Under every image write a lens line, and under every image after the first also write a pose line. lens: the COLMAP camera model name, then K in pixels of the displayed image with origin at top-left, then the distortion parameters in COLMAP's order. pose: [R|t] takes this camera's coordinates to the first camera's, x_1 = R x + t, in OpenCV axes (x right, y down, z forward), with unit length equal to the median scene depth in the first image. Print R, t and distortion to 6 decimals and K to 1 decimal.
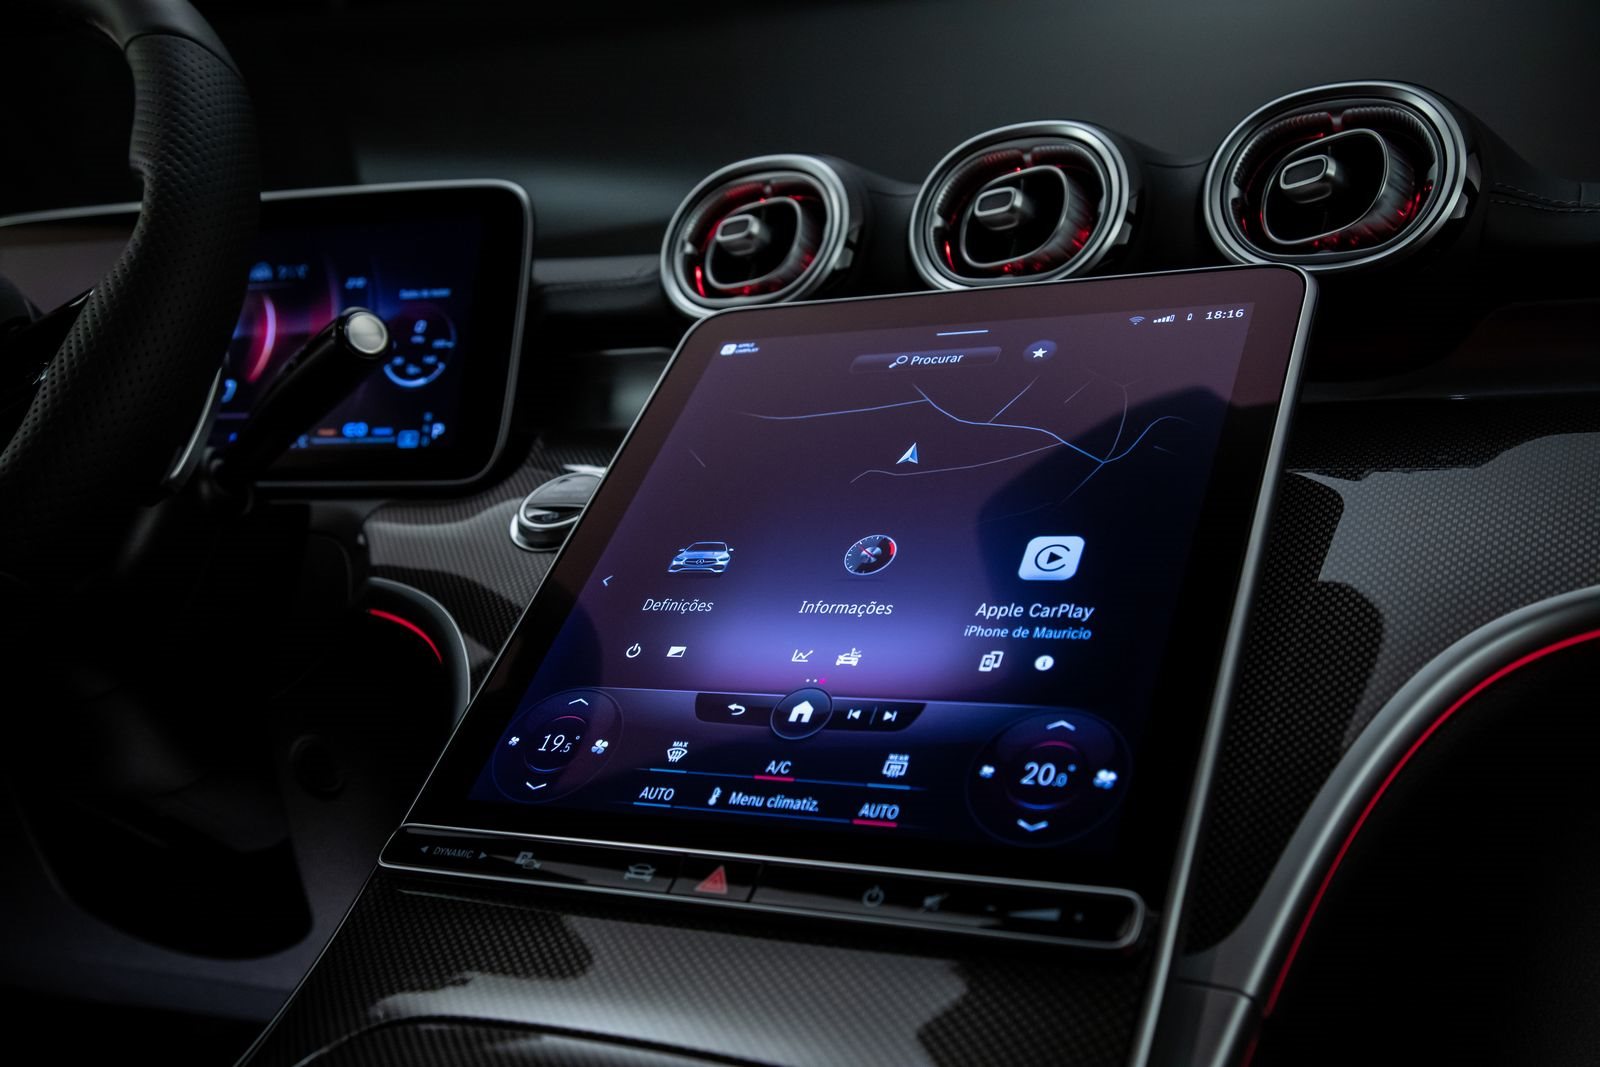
lens RADIAL K [[1674.5, 0, 806.4], [0, 1674.5, 536.9], [0, 0, 1]] dist [0.006576, 0.000000]
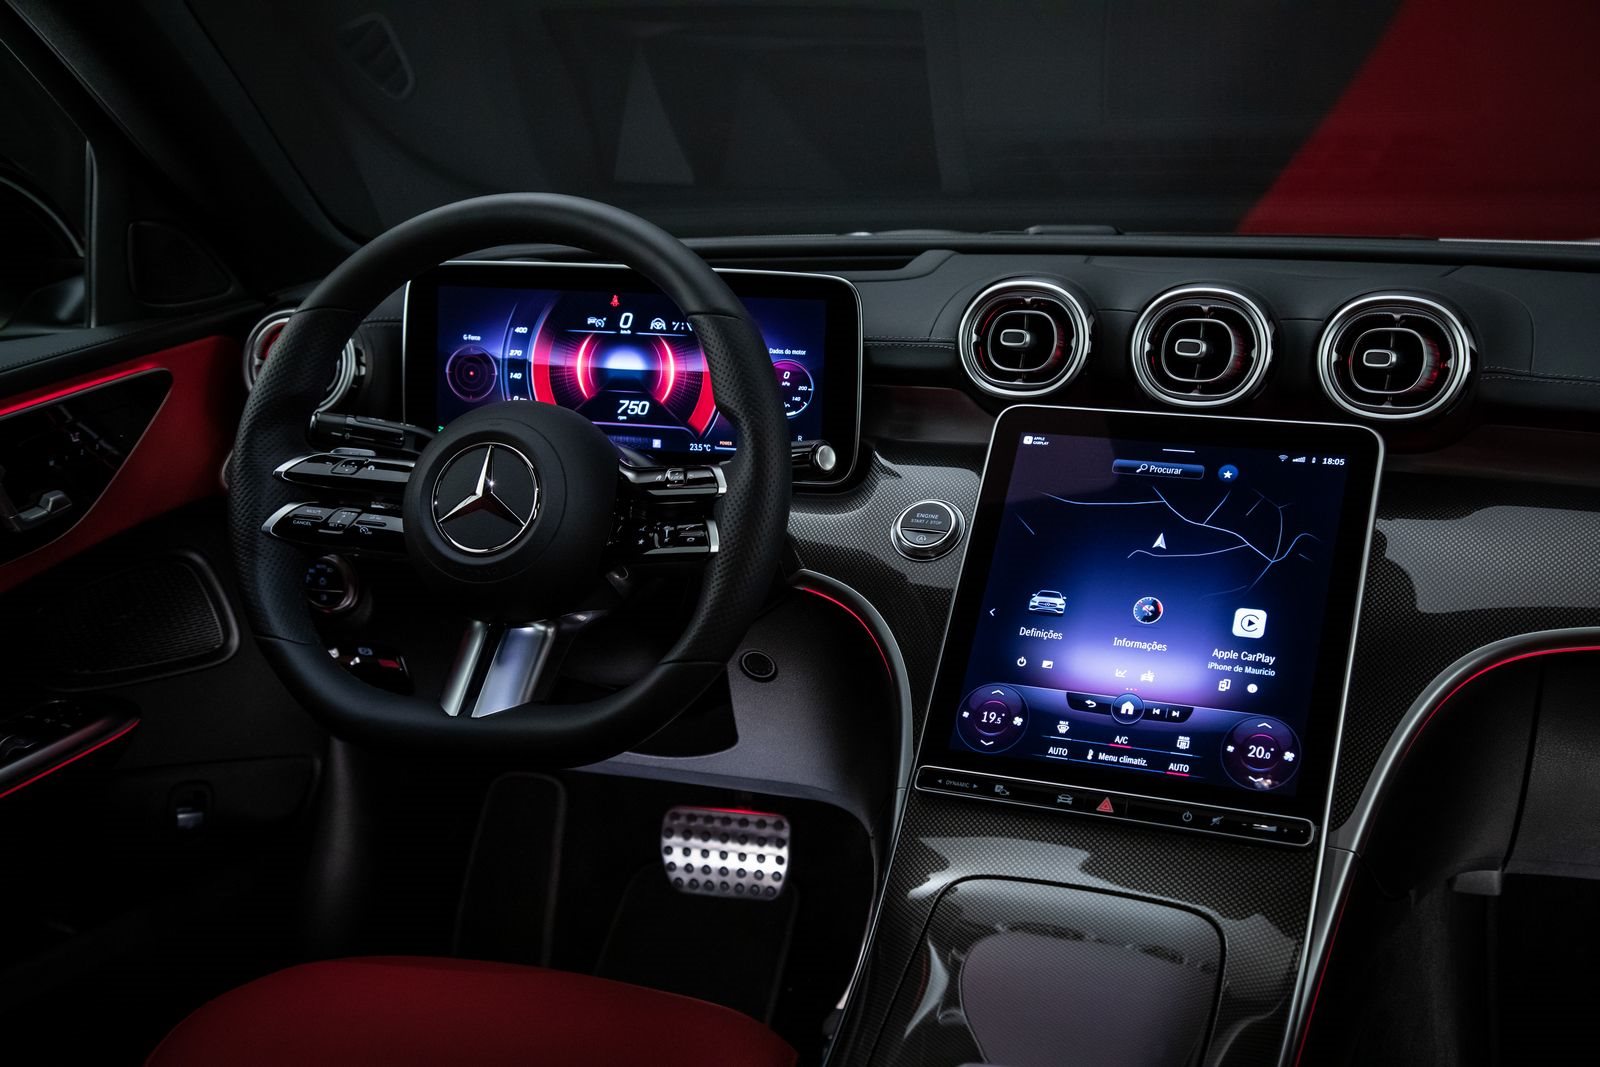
lens RADIAL K [[2015.6, 0, 808.0], [0, 2015.6, 550.5], [0, 0, 1]] dist [0.086663, 0.000000]
pose [[0.994590, -0.065012, 0.081019, -0.498317], [0.034875, 0.943654, 0.329090, -0.776566], [-0.097849, -0.324484, 0.940817, -1.040297]]
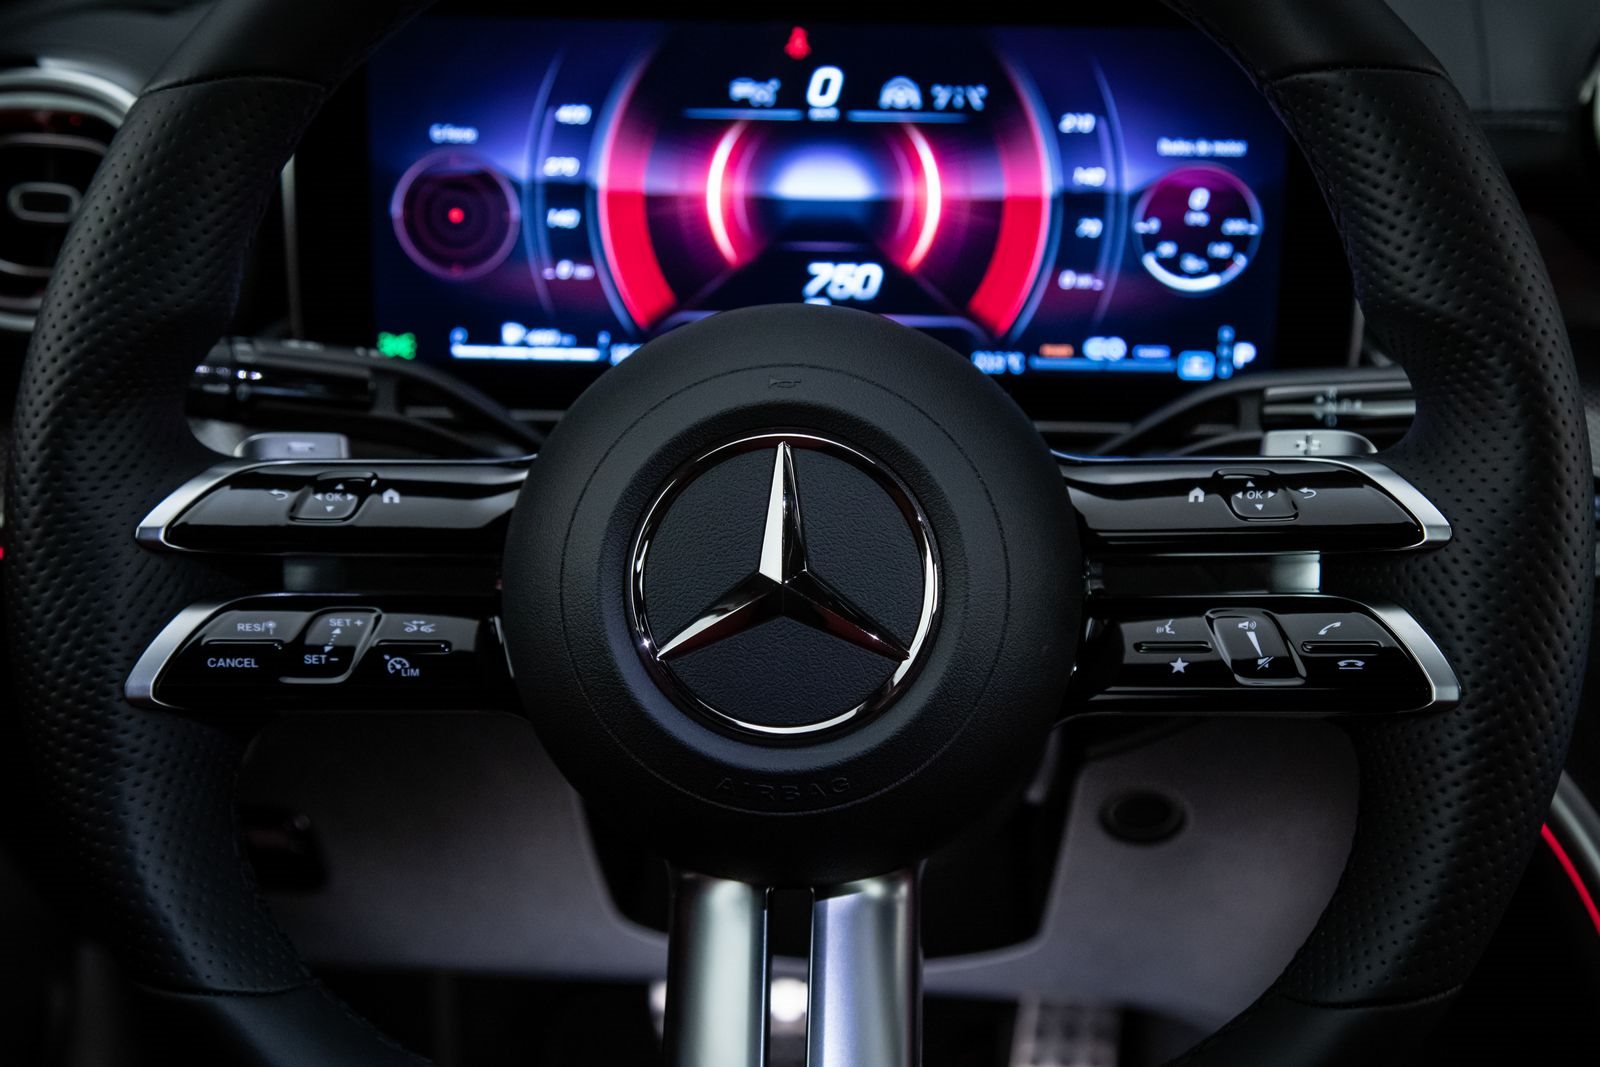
lens RADIAL K [[2100.6, 0, 805.4], [0, 2100.6, 526.6], [0, 0, 1]] dist [0.131769, 0.000000]
pose [[0.938021, -0.146520, 0.314083, -0.919955], [-0.002777, 0.903034, 0.429560, -0.513851], [-0.346567, -0.403809, 0.846658, 0.341539]]
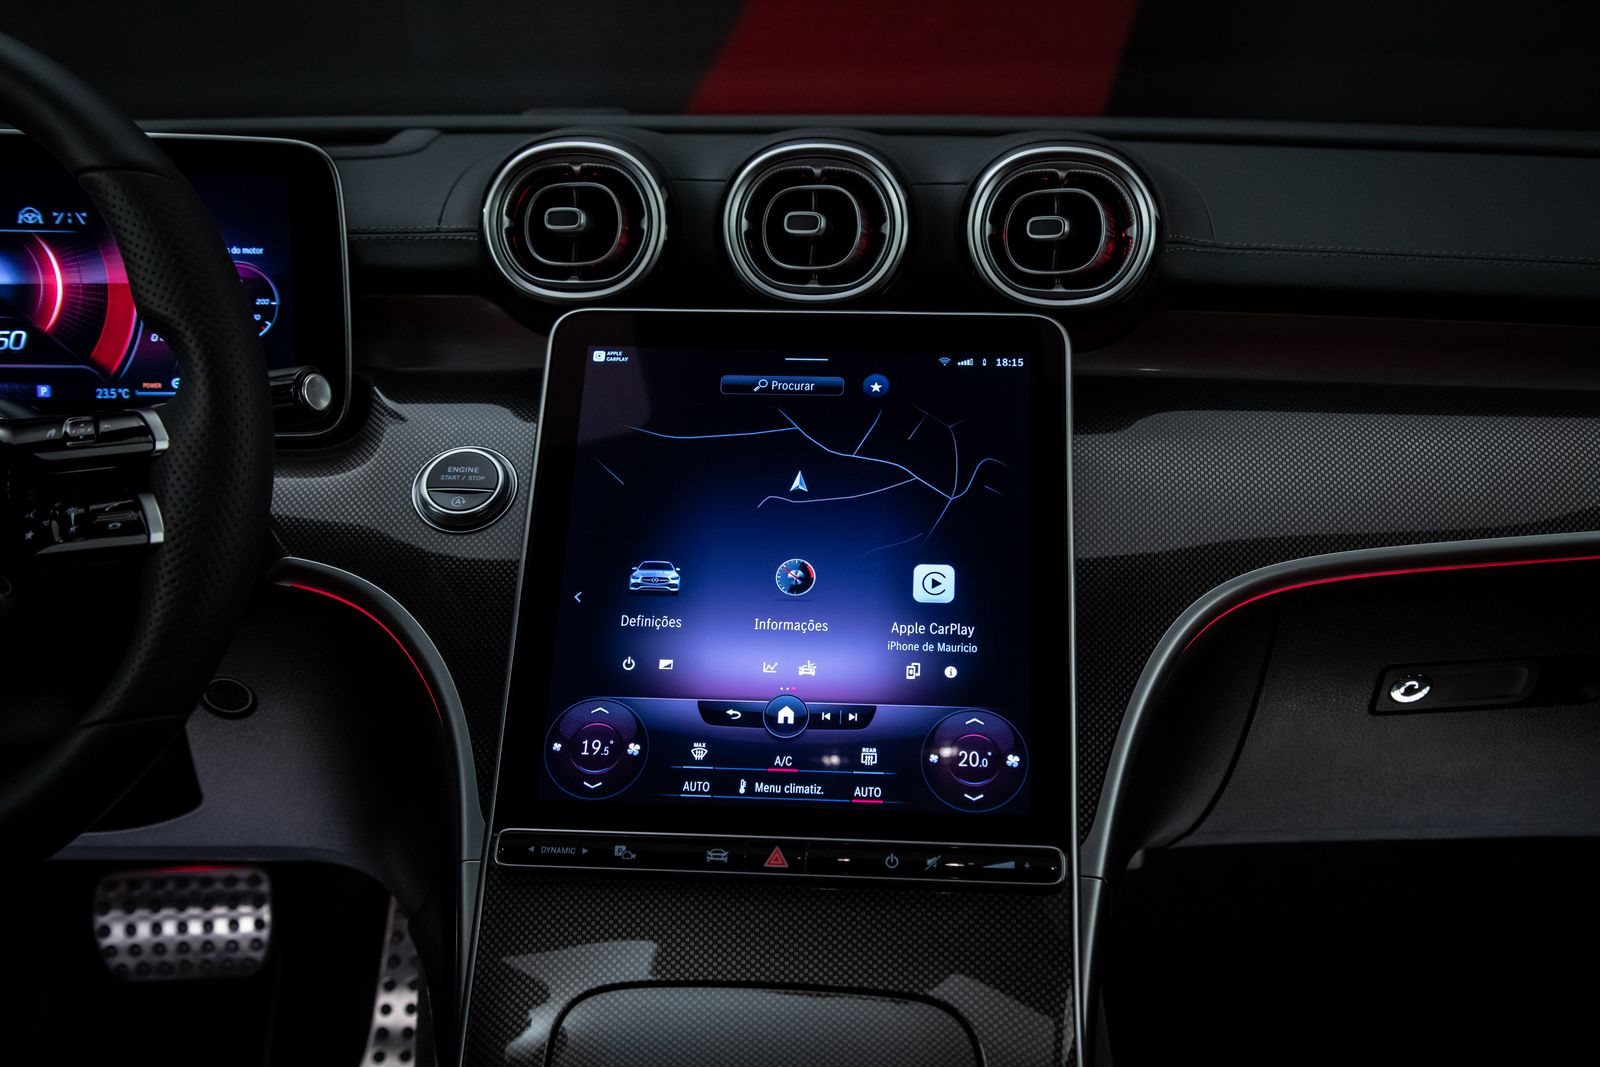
lens RADIAL K [[1792.5, 0, 805.6], [0, 1792.5, 545.0], [0, 0, 1]] dist [0.049008, 0.000000]
pose [[0.912302, -0.141160, 0.384420, -0.492515], [-0.003885, 0.935688, 0.352806, -0.508358], [-0.409500, -0.323359, 0.853082, -0.248948]]
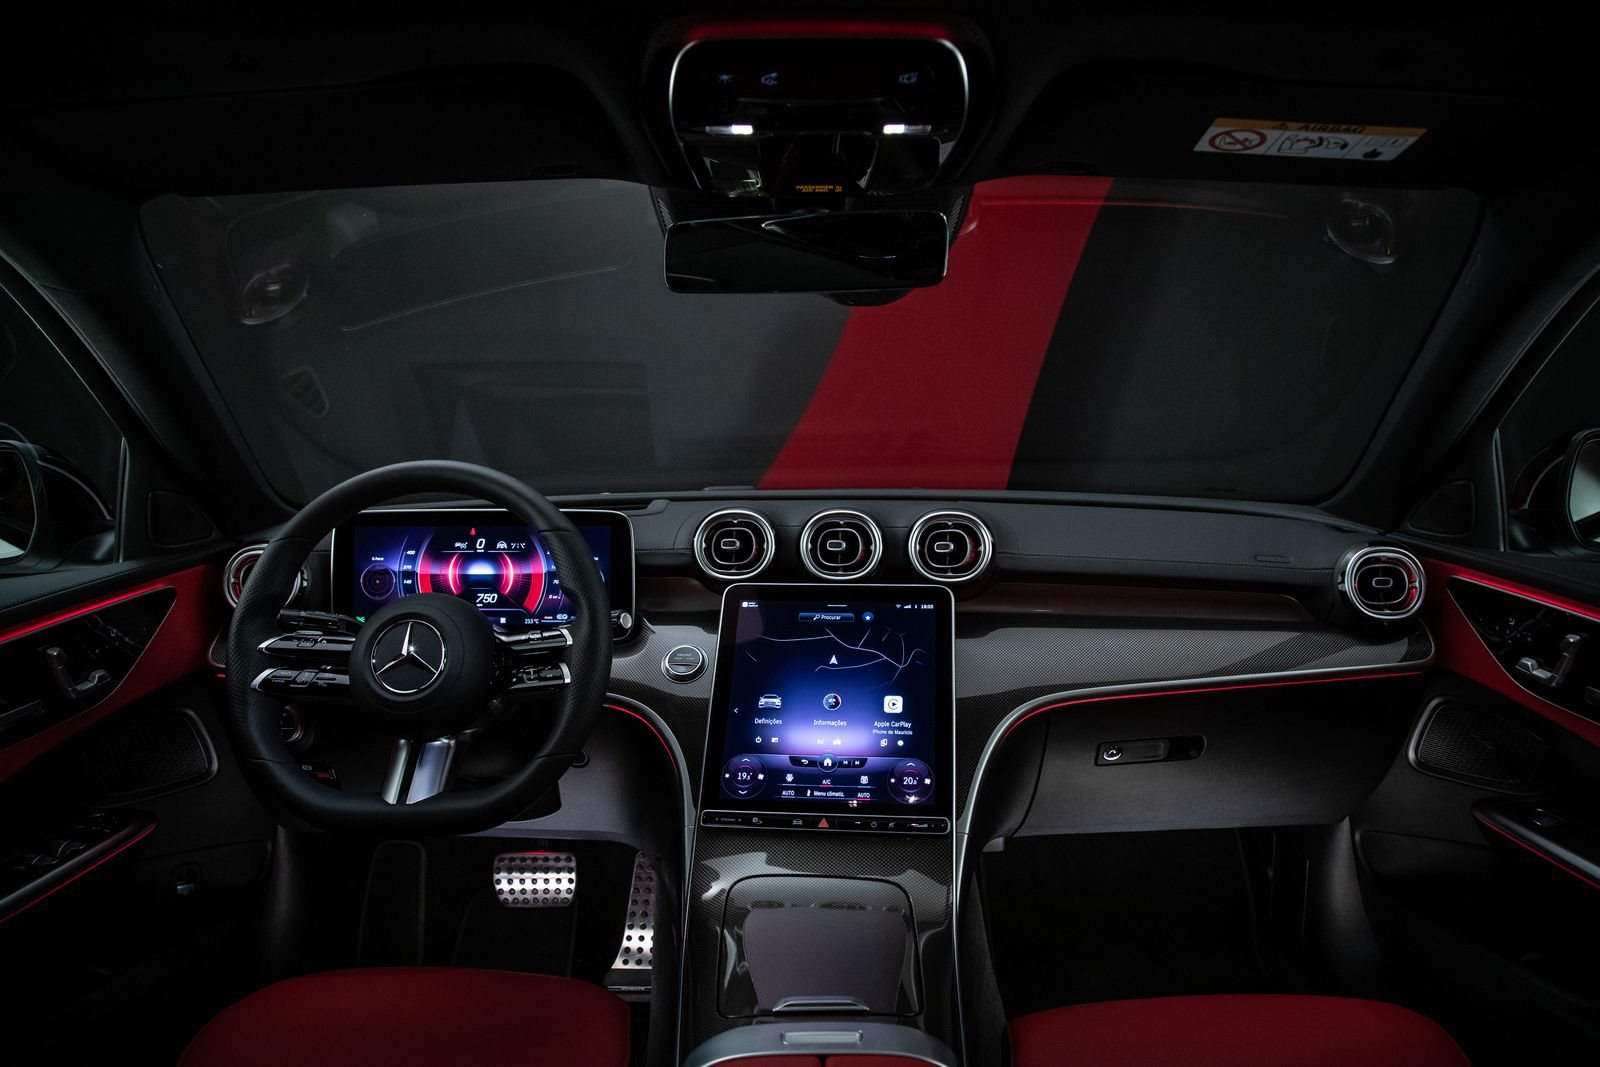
lens RADIAL K [[1095.1, 0, 802.3], [0, 1095.1, 543.5], [0, 0, 1]] dist [-0.113443, 0.039835]
pose [[0.927022, -0.084860, 0.365279, -0.694797], [0.009031, 0.978830, 0.204477, -0.659113], [-0.374898, -0.186256, 0.908163, -0.739808]]
